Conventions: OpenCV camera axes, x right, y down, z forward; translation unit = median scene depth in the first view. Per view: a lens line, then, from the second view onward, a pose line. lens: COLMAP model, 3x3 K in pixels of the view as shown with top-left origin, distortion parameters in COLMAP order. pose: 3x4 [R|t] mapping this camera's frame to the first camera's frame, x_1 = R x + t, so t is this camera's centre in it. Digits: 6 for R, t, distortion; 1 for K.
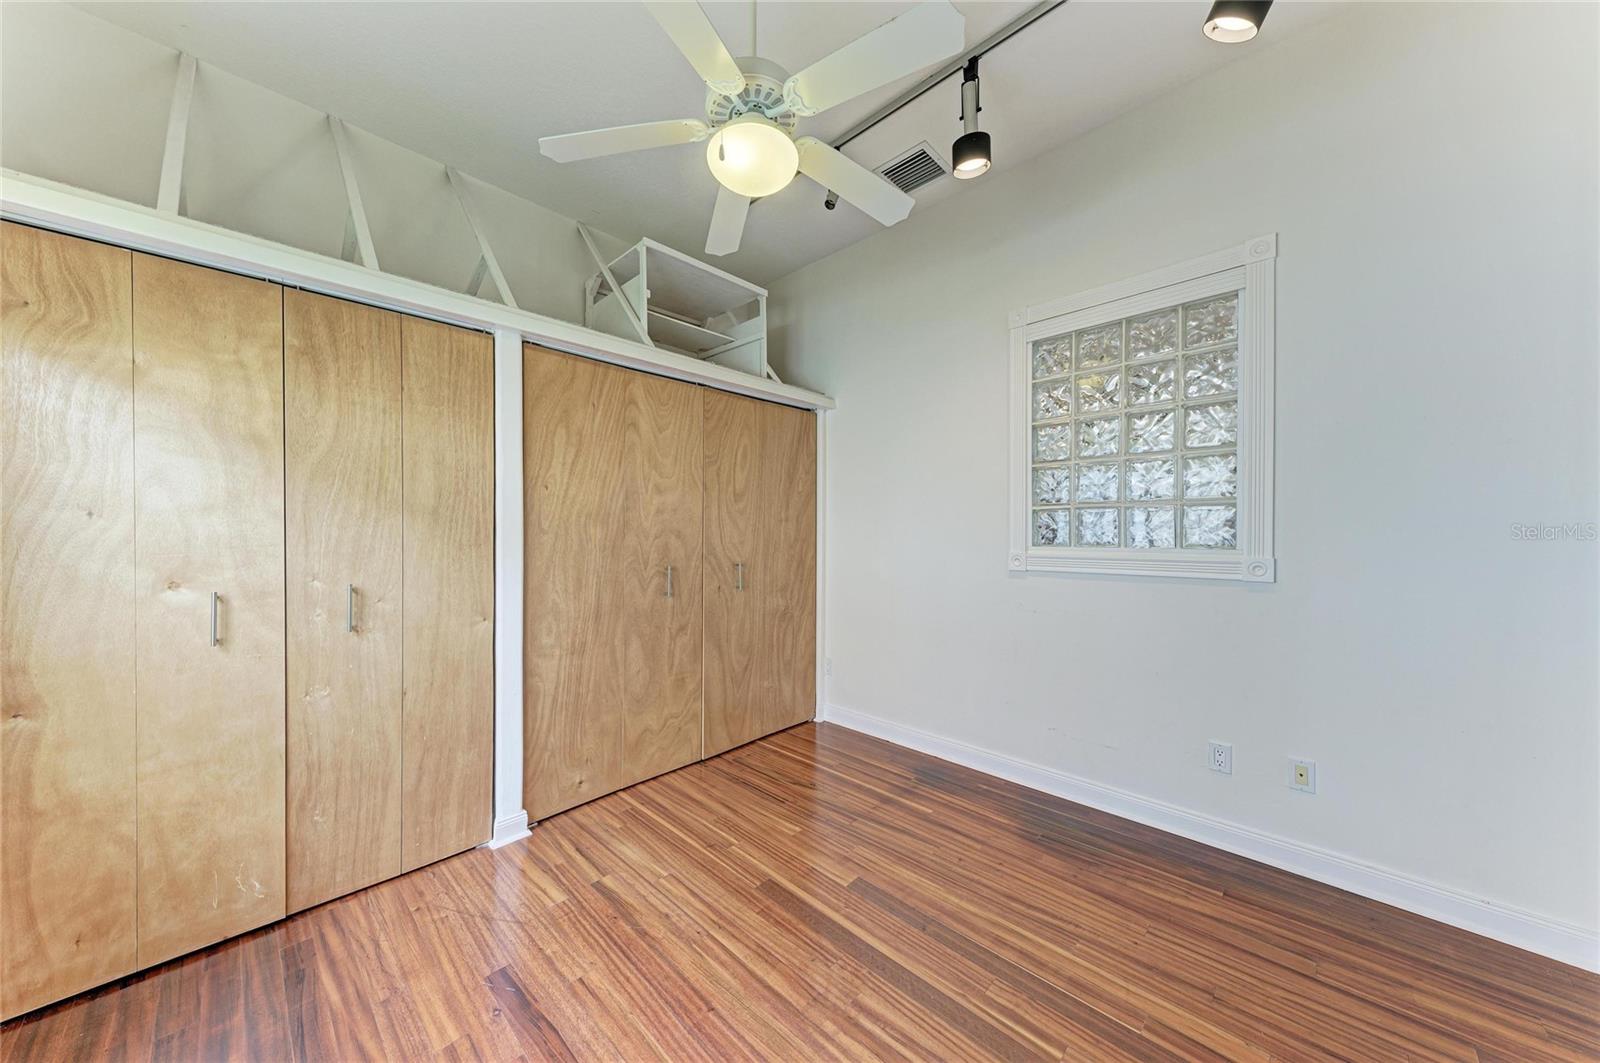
lens RADIAL K [[541.3, 0, 800.0], [0, 541.3, 534.8], [0, 0, 1]] dist [0.018369, -0.004395]
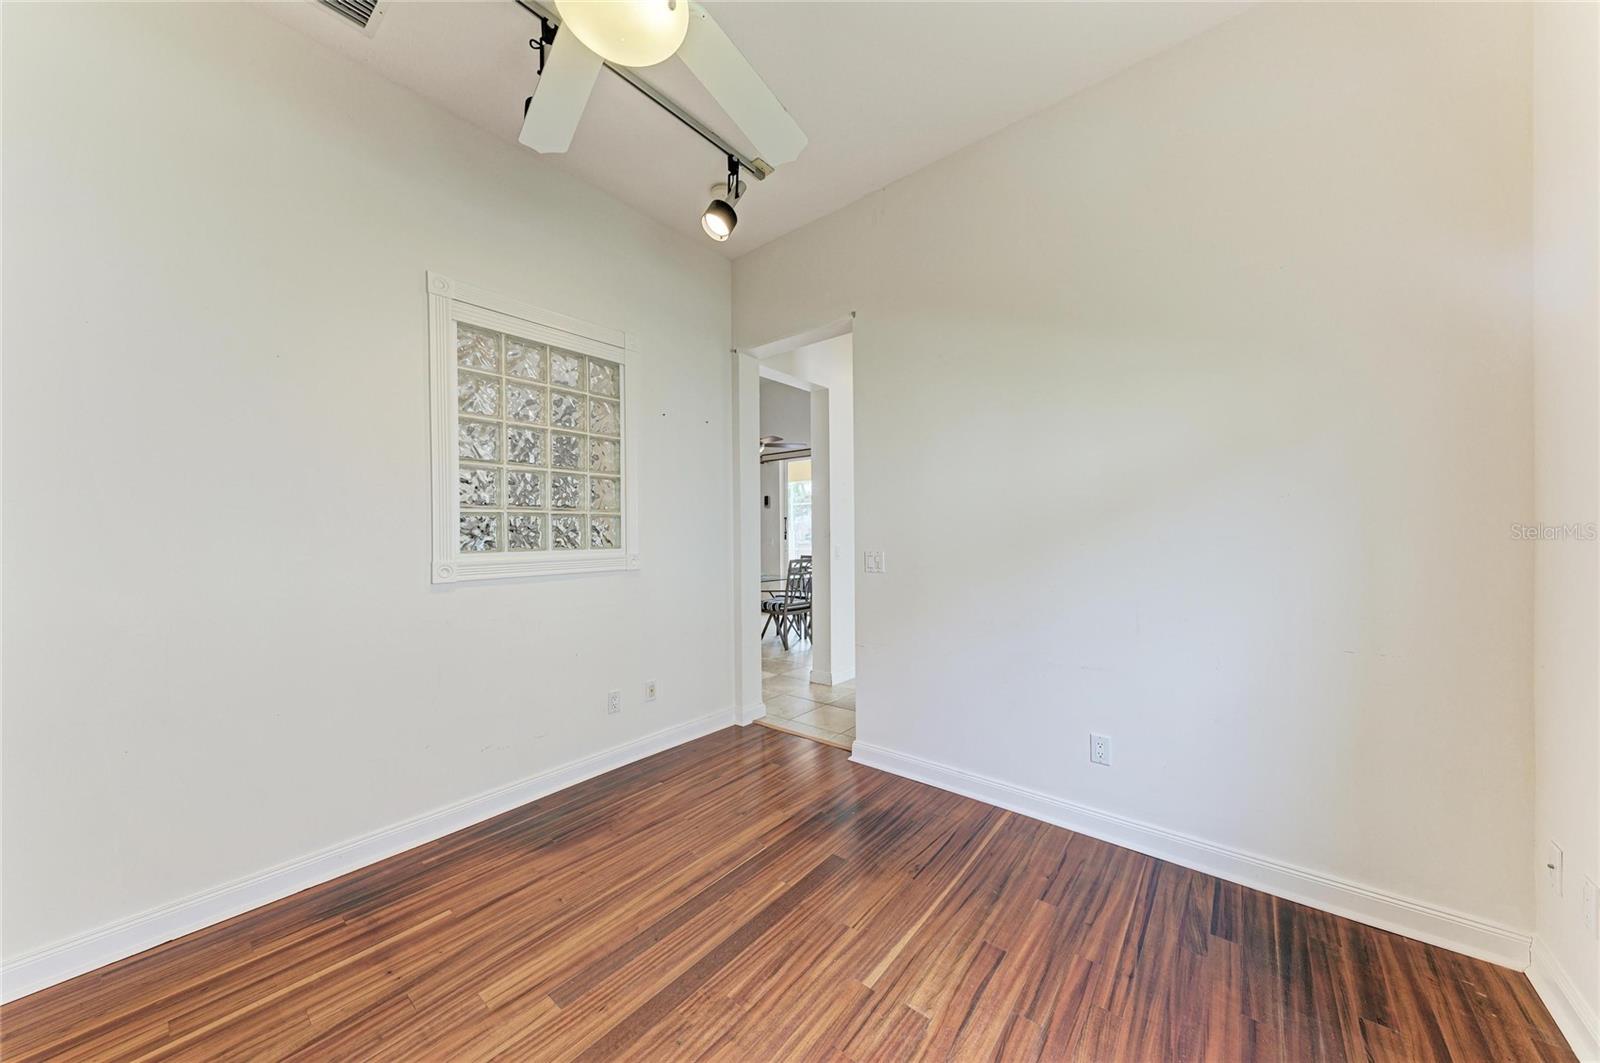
lens RADIAL K [[543.4, 0, 802.8], [0, 543.4, 534.1], [0, 0, 1]] dist [0.000775, 0.000012]
pose [[-0.091118, -0.000752, 0.995840, -0.529084], [0.013963, 0.999900, 0.002033, -0.004552], [-0.995742, 0.014090, -0.091099, 0.558819]]
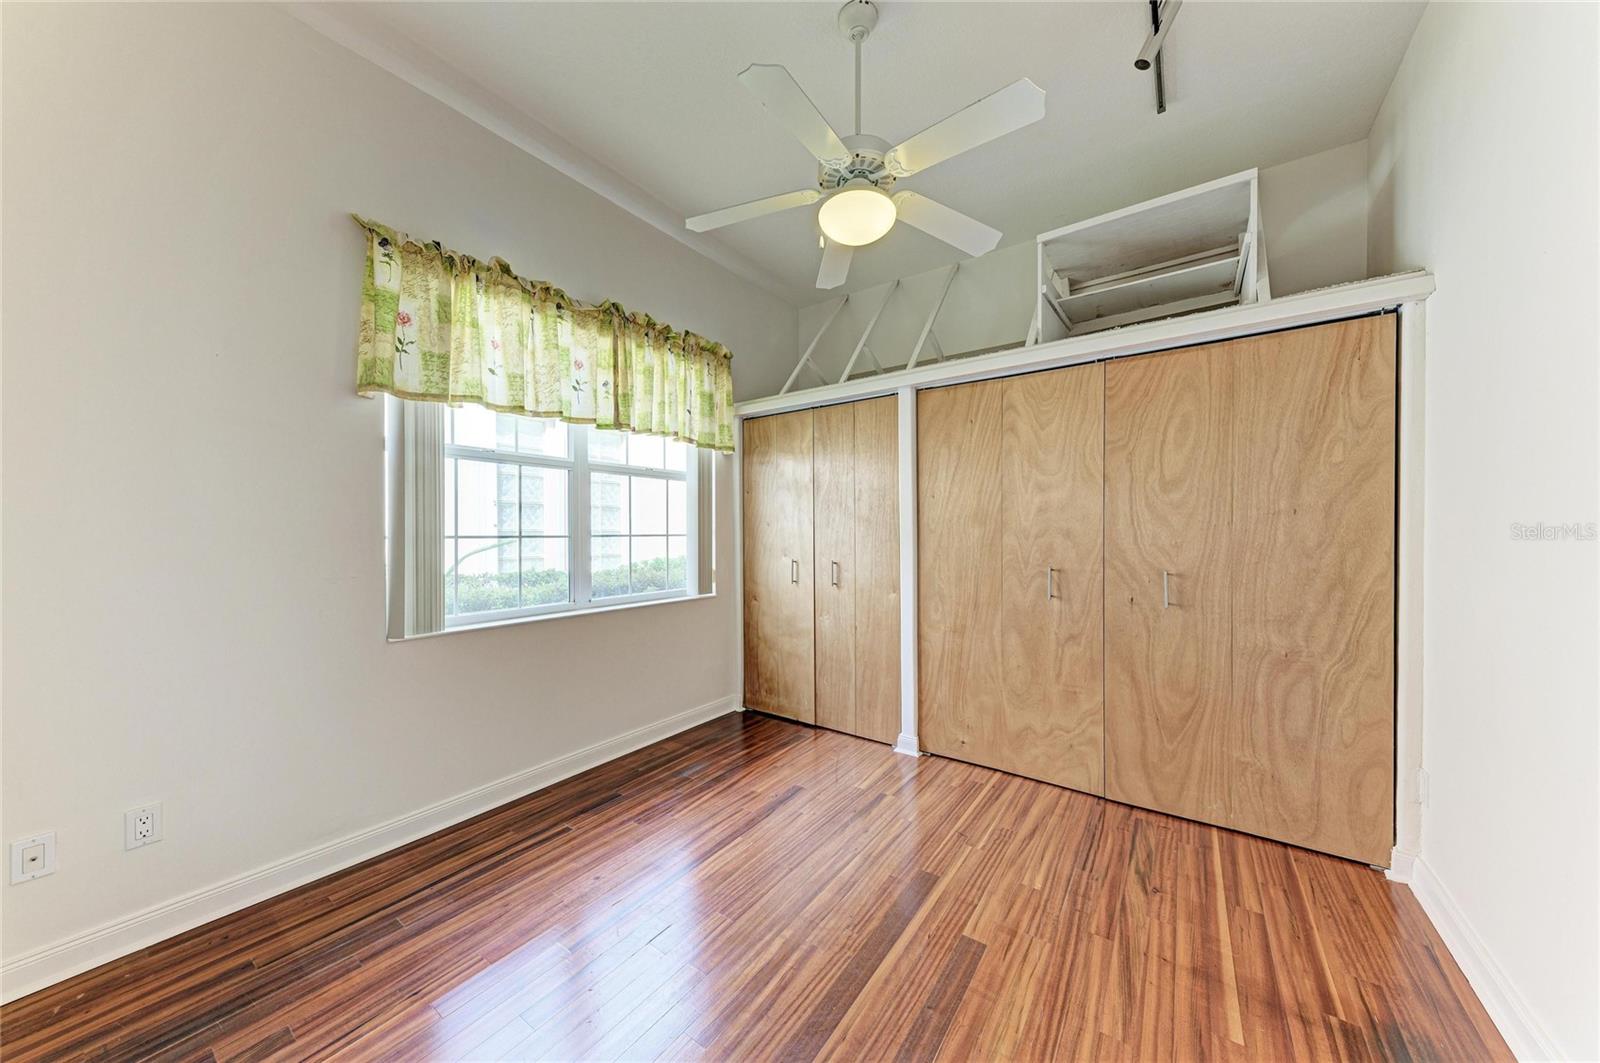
lens RADIAL K [[541.3, 0, 800.0], [0, 541.3, 534.8], [0, 0, 1]] dist [0.018369, -0.004395]
pose [[0.140045, 0.005639, -0.990129, 0.703527], [-0.003944, 0.999979, 0.005138, -0.002635], [0.990137, 0.003185, 0.140064, 0.470986]]
